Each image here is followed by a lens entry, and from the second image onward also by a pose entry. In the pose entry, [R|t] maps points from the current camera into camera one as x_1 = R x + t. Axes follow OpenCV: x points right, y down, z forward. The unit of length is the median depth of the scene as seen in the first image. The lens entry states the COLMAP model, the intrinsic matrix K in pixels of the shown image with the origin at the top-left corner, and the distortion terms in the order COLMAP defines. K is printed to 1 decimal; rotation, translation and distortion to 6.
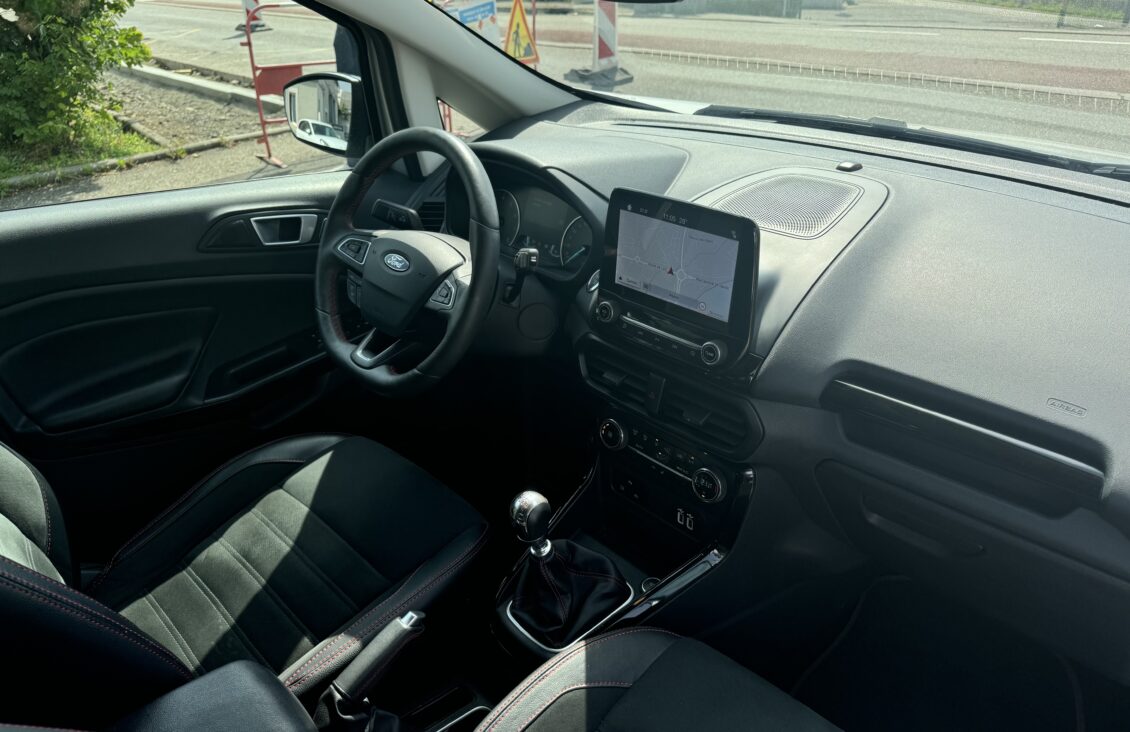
lens RADIAL K [[777.3, 0, 560.0], [0, 777.3, 398.4], [0, 0, 1]] dist [0.085391, -0.086364]
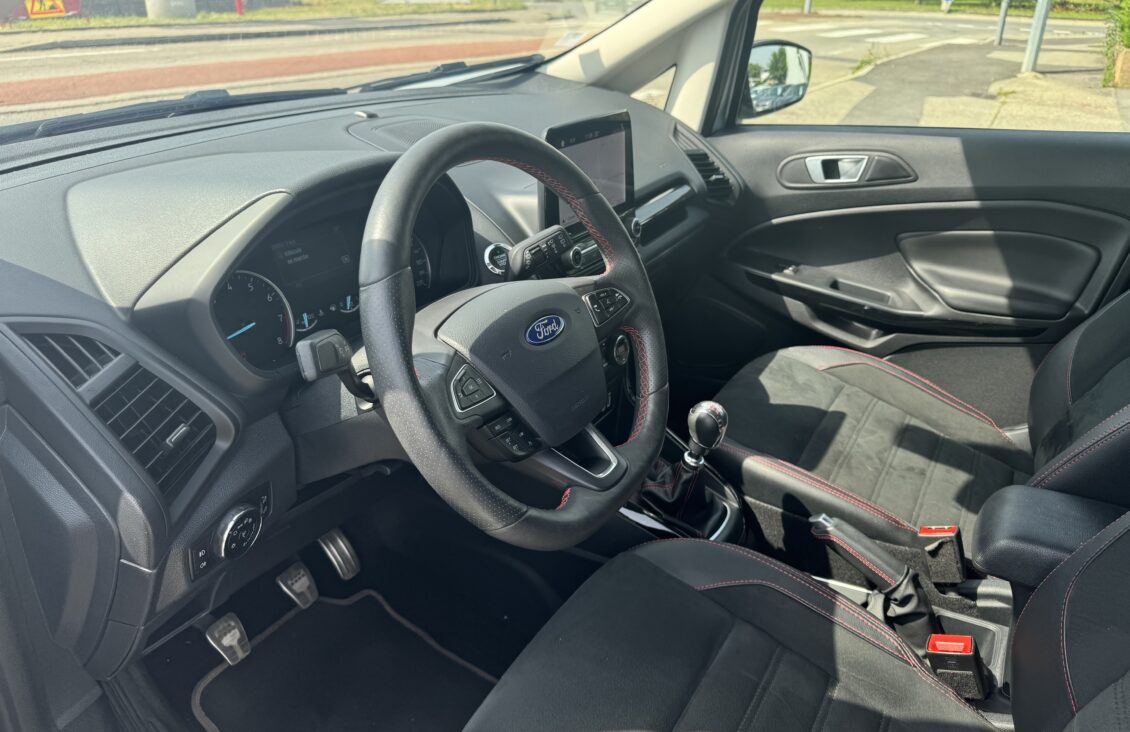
lens RADIAL K [[802.6, 0, 567.3], [0, 802.6, 370.2], [0, 0, 1]] dist [0.032394, -0.041293]
pose [[-0.264191, -0.414827, 0.870702, -0.868373], [0.470279, 0.732776, 0.491809, -0.503617], [-0.842045, 0.539405, 0.001492, 1.083979]]
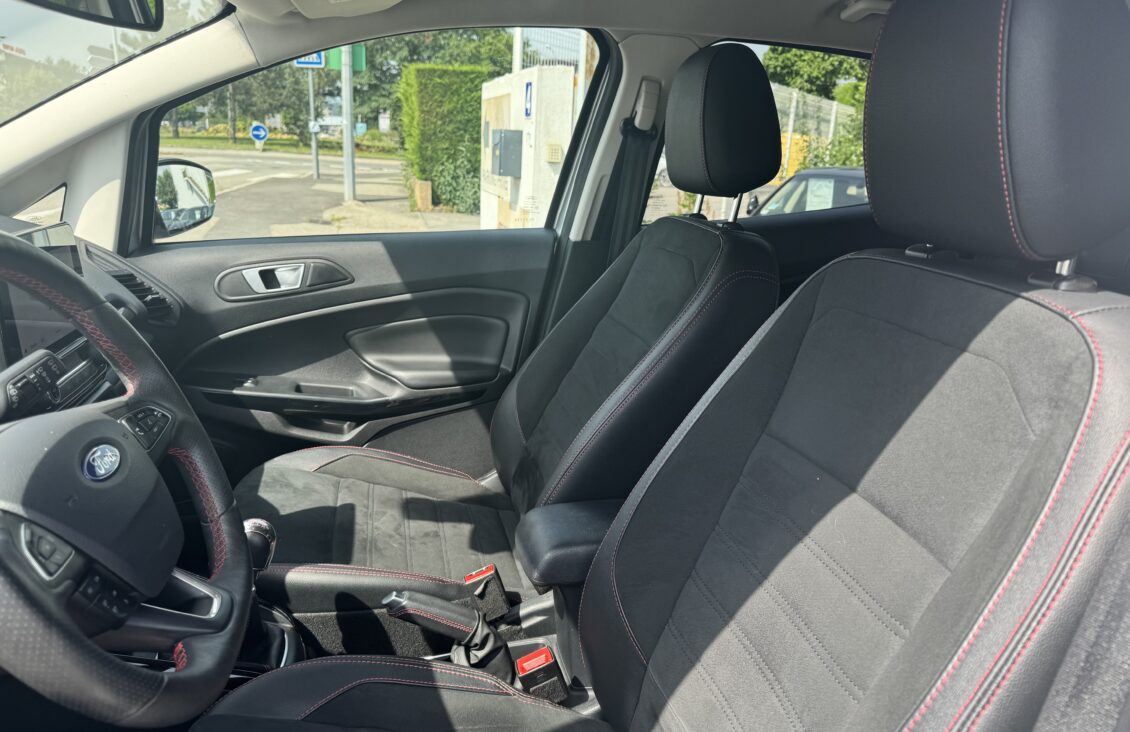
lens RADIAL K [[802.6, 0, 567.3], [0, 802.6, 370.2], [0, 0, 1]] dist [0.032394, -0.041293]
pose [[-0.854985, -0.174141, 0.488544, -0.791594], [0.217527, 0.734701, 0.642570, -0.541876], [-0.470832, 0.655659, -0.590278, 1.224961]]
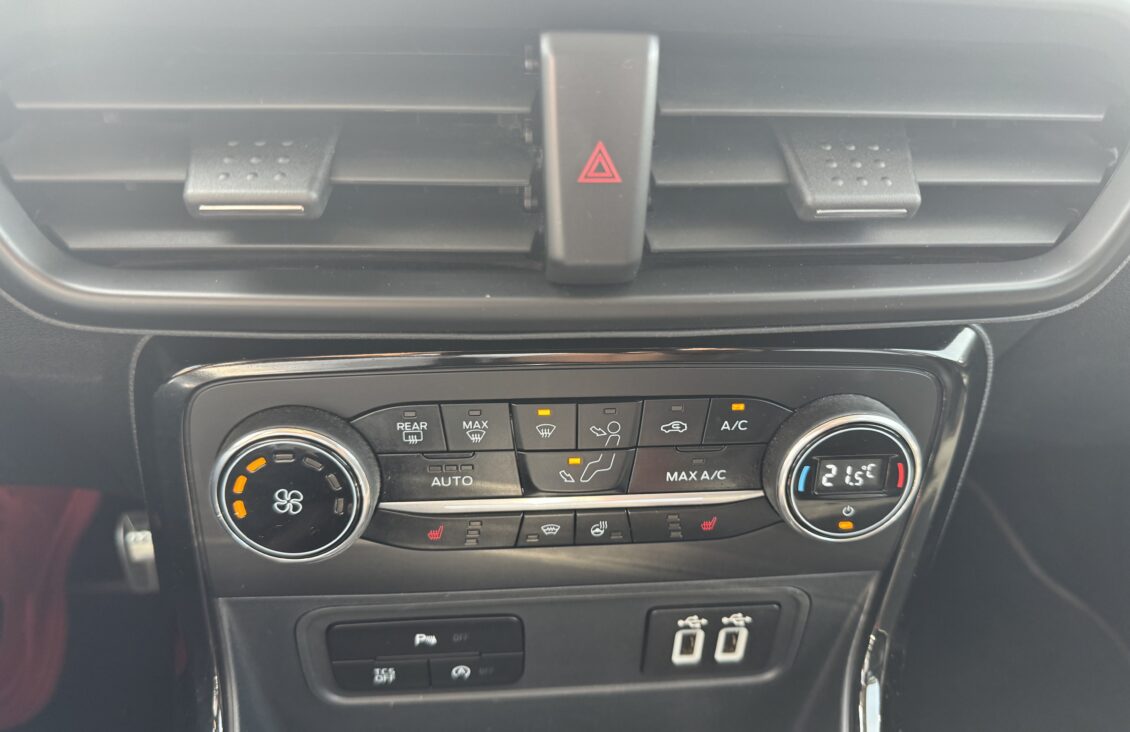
lens RADIAL K [[802.6, 0, 567.3], [0, 802.6, 370.2], [0, 0, 1]] dist [0.032394, -0.041293]
pose [[0.617119, -0.393156, 0.681610, -0.019291], [0.361567, 0.911049, 0.198141, 0.001071], [-0.698881, 0.124171, 0.704377, 0.883656]]
